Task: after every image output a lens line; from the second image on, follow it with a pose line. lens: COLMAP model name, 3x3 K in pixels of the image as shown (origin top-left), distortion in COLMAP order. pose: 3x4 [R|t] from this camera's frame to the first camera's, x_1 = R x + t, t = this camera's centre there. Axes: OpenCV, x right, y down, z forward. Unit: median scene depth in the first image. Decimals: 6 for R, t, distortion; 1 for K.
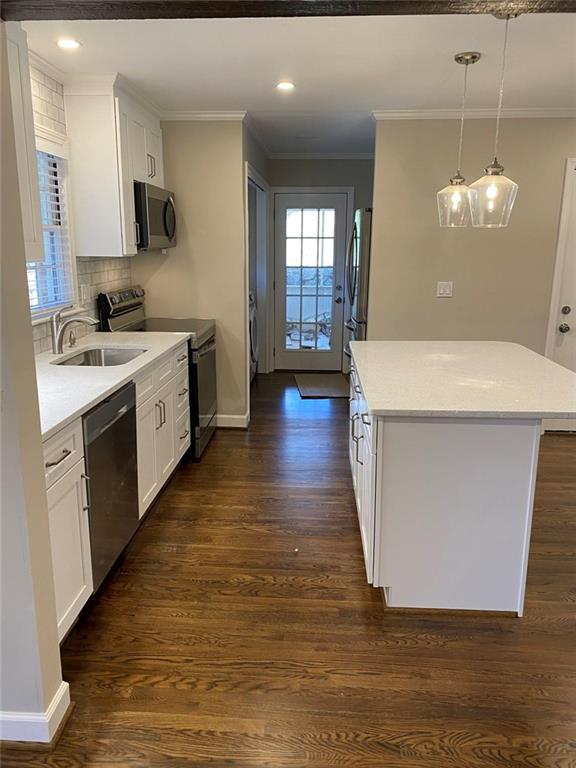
lens RADIAL K [[582.9, 0, 279.8], [0, 582.9, 381.1], [0, 0, 1]] dist [0.041936, -0.035937]
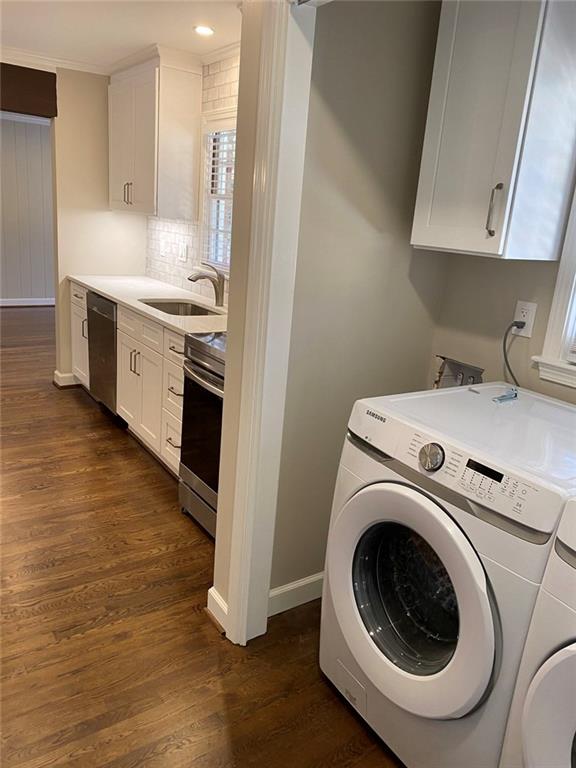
lens RADIAL K [[582.9, 0, 286.1], [0, 582.9, 383.7], [0, 0, 1]] dist [0.041936, -0.035937]
pose [[-0.782197, 0.098735, -0.615157, 0.211284], [-0.227366, 0.874030, 0.429391, -0.376425], [0.580062, 0.475735, -0.661215, 1.642488]]
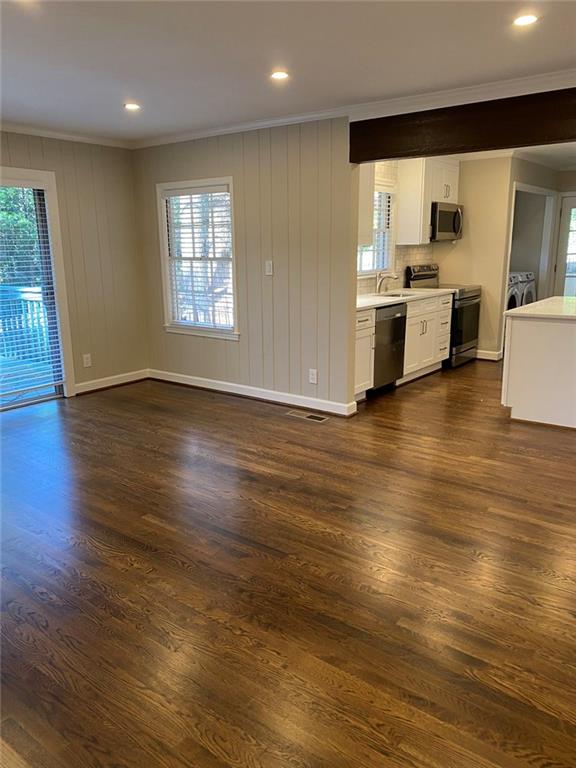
lens RADIAL K [[582.9, 0, 288.0], [0, 582.9, 383.1], [0, 0, 1]] dist [0.041936, -0.035937]
pose [[0.834669, 0.114265, -0.538768, 0.404431], [-0.112470, 0.992990, 0.036359, 0.187524], [0.539146, 0.030248, 0.841669, -0.709309]]
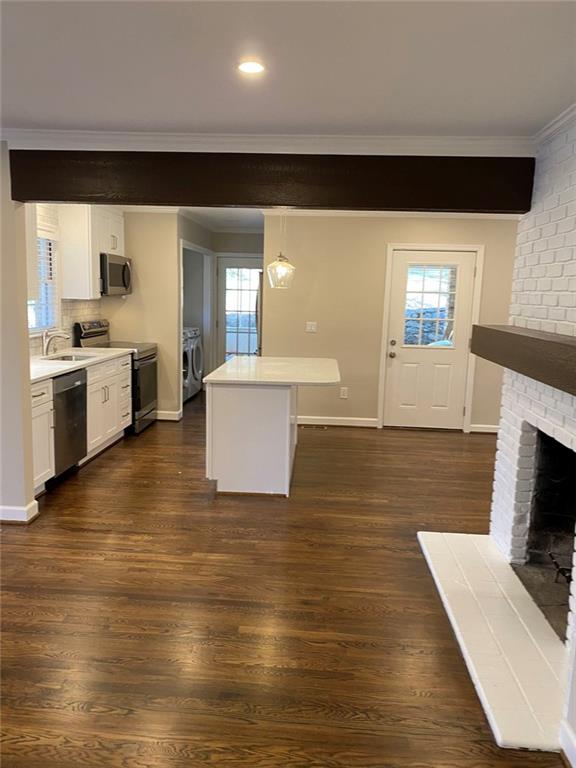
lens RADIAL K [[582.9, 0, 276.8], [0, 582.9, 380.7], [0, 0, 1]] dist [0.041936, -0.035937]
pose [[0.999702, 0.023797, -0.005493, 0.247736], [-0.024166, 0.996380, -0.081505, 0.123052], [0.003533, 0.081614, 0.996658, -0.556677]]
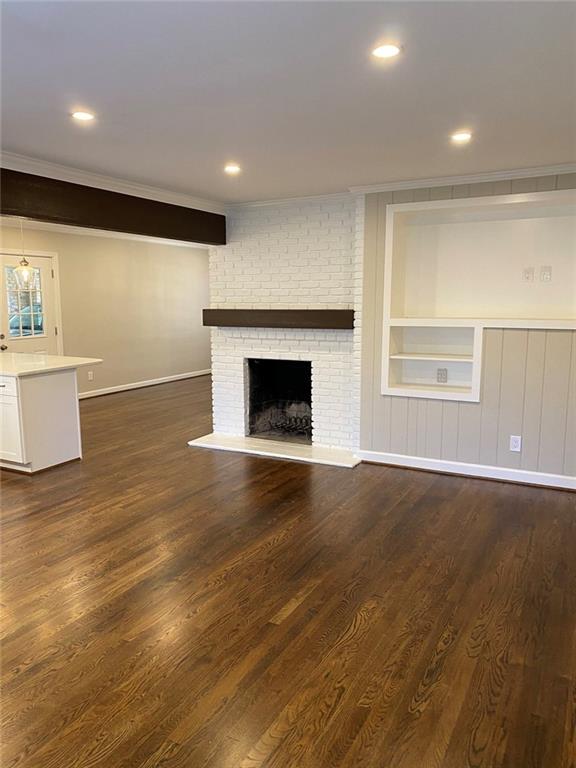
lens RADIAL K [[582.9, 0, 283.9], [0, 582.9, 382.6], [0, 0, 1]] dist [0.041936, -0.035937]
pose [[0.419867, -0.141382, 0.896506, -0.819496], [0.216306, 0.974916, 0.052444, 0.108443], [-0.881433, 0.171900, 0.439917, -0.481228]]
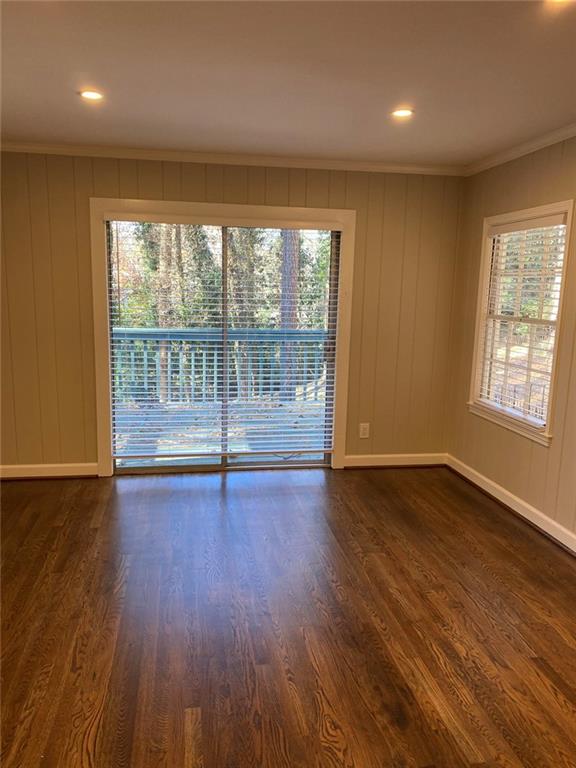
lens RADIAL K [[582.9, 0, 282.6], [0, 582.9, 390.7], [0, 0, 1]] dist [0.041936, -0.035937]
pose [[0.225739, 0.178412, -0.957711, 0.302652], [-0.243651, 0.962183, 0.121814, 0.047370], [0.943226, 0.205849, 0.260673, -0.226859]]
